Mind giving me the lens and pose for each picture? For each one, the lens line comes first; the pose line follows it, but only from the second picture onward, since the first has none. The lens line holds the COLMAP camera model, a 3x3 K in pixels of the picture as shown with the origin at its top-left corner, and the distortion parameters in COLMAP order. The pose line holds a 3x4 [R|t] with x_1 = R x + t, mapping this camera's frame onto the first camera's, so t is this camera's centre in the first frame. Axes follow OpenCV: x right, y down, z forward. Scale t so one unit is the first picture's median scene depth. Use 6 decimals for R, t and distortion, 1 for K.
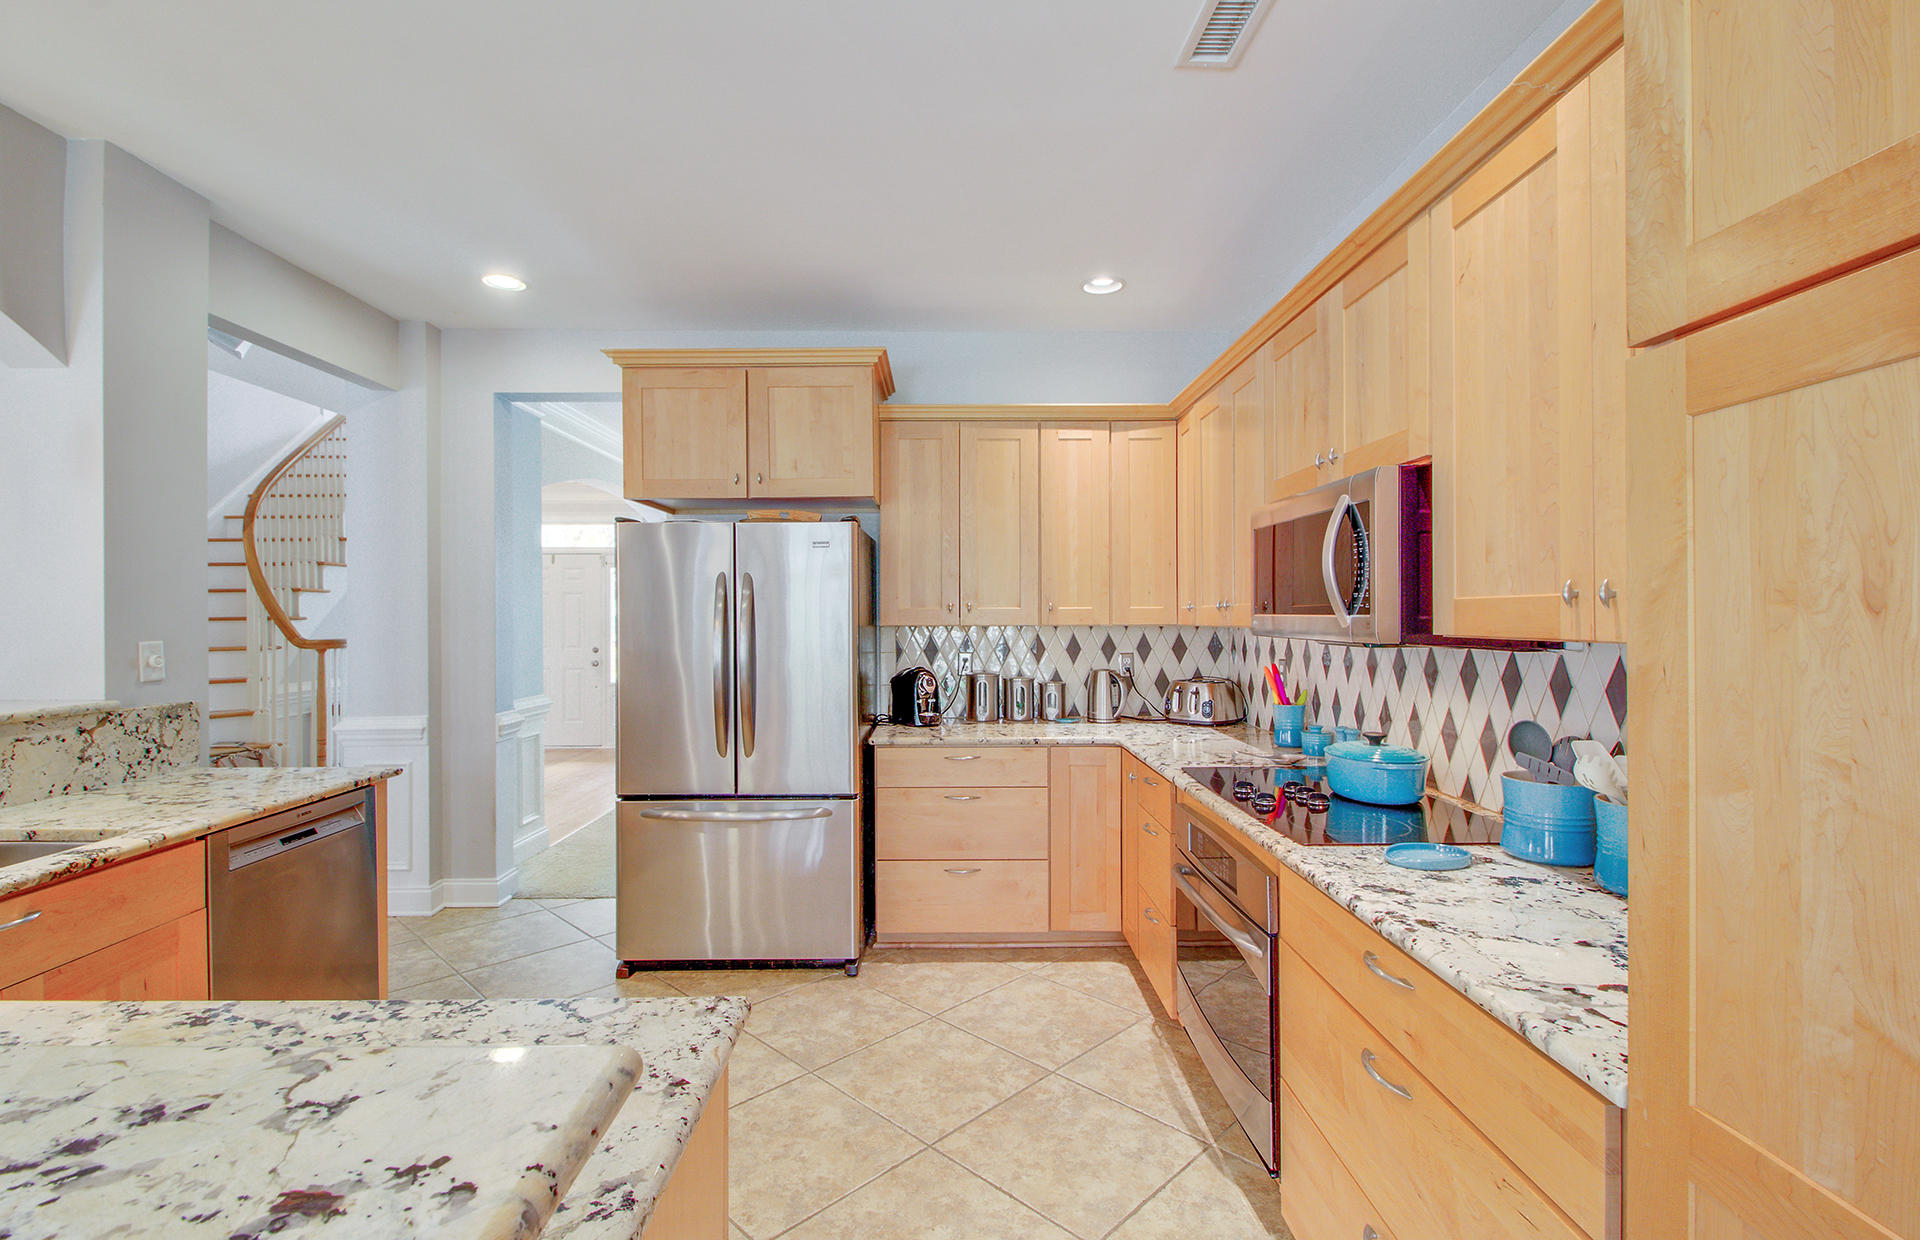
lens RADIAL K [[893.8, 0, 977.6], [0, 893.8, 619.7], [0, 0, 1]] dist [-0.003460, -0.004682]
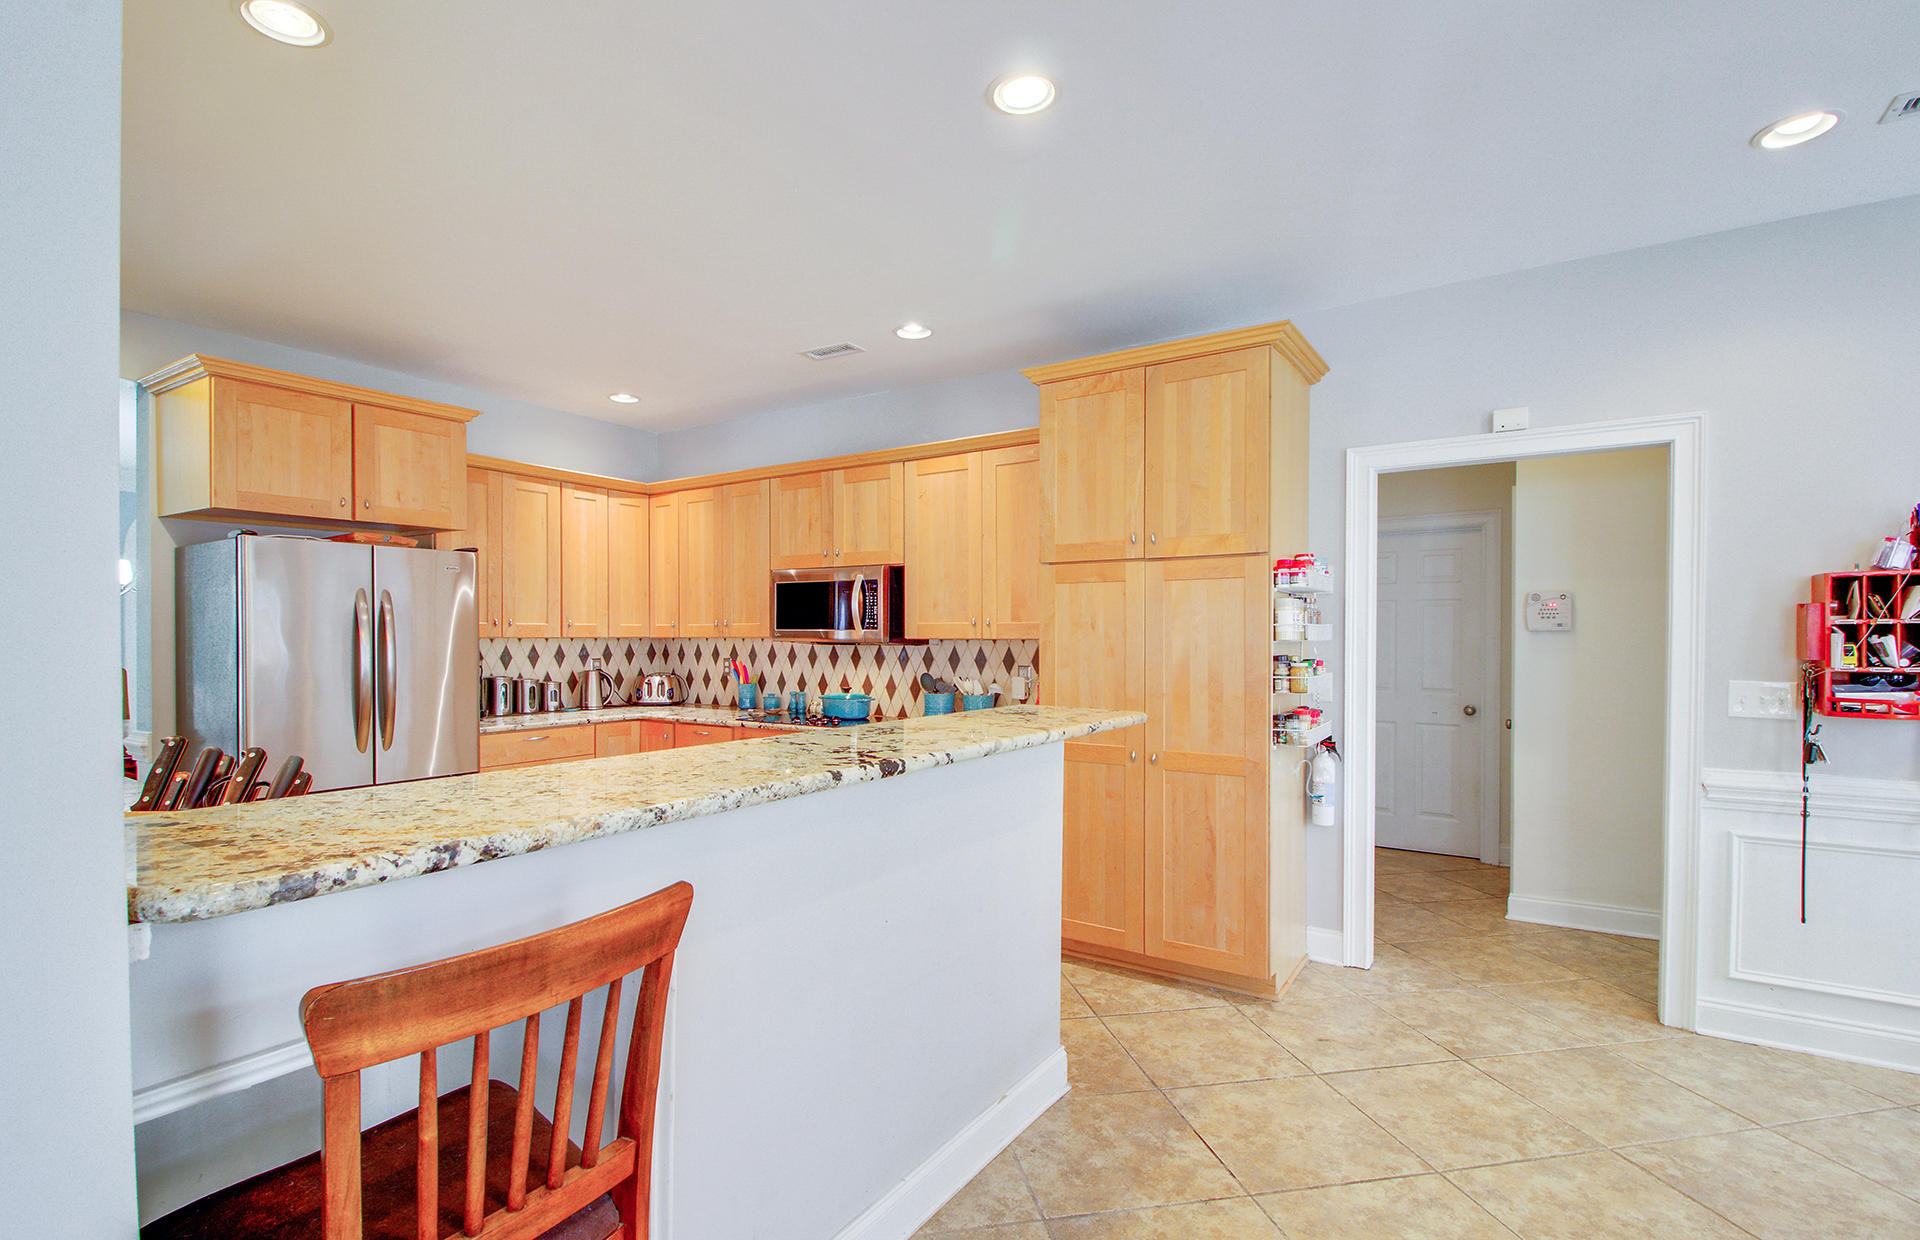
lens RADIAL K [[893.8, 0, 954.3], [0, 893.8, 631.8], [0, 0, 1]] dist [-0.003460, -0.004682]
pose [[0.560676, 0.007450, 0.828002, -0.691301], [-0.005399, 0.999971, -0.005342, 0.002096], [-0.828018, -0.001475, 0.560700, -0.211931]]
